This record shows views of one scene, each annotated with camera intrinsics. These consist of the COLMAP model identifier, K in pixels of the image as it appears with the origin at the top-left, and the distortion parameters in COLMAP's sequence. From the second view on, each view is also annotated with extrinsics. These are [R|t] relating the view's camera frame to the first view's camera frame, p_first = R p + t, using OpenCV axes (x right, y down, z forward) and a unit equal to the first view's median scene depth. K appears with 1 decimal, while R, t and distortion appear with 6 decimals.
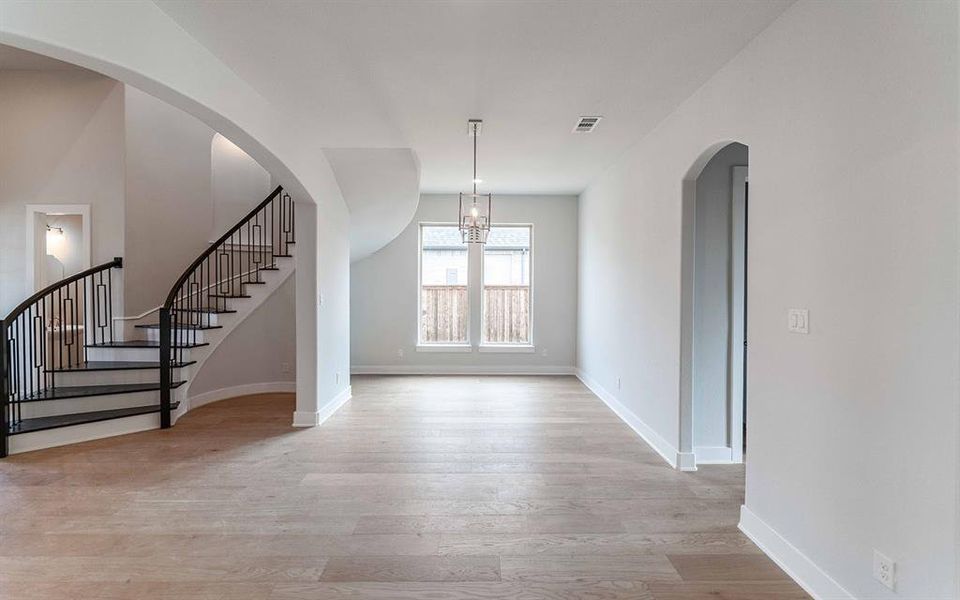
lens RADIAL K [[378.9, 0, 480.3], [0, 378.9, 294.0], [0, 0, 1]] dist [0.004021, 0.000299]
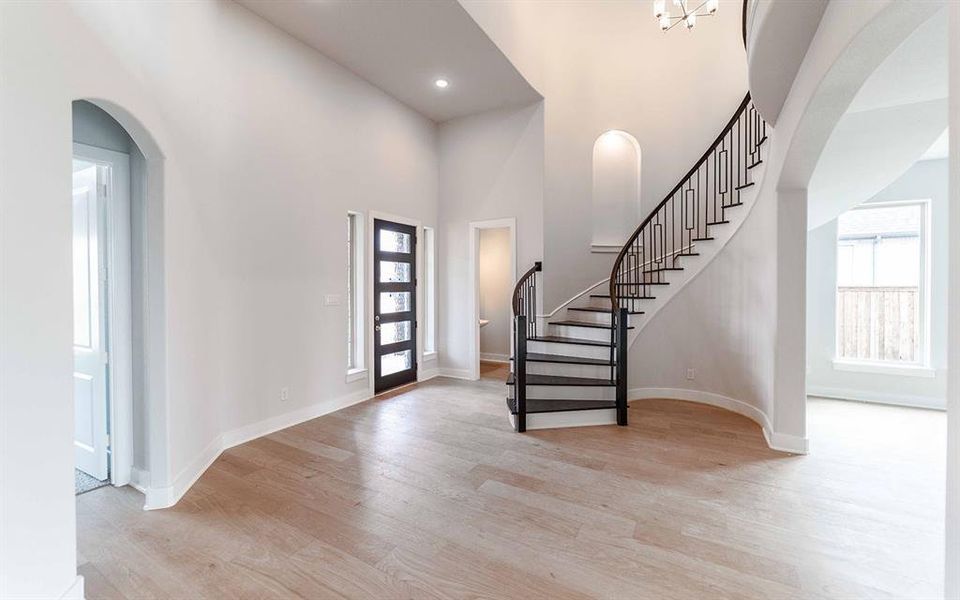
lens RADIAL K [[378.9, 0, 494.8], [0, 378.9, 298.7], [0, 0, 1]] dist [0.004021, 0.000299]
pose [[0.875589, 0.011970, -0.482909, -0.518184], [-0.008220, 0.999917, 0.009882, 0.003225], [0.482987, -0.004684, 0.875615, -0.049778]]
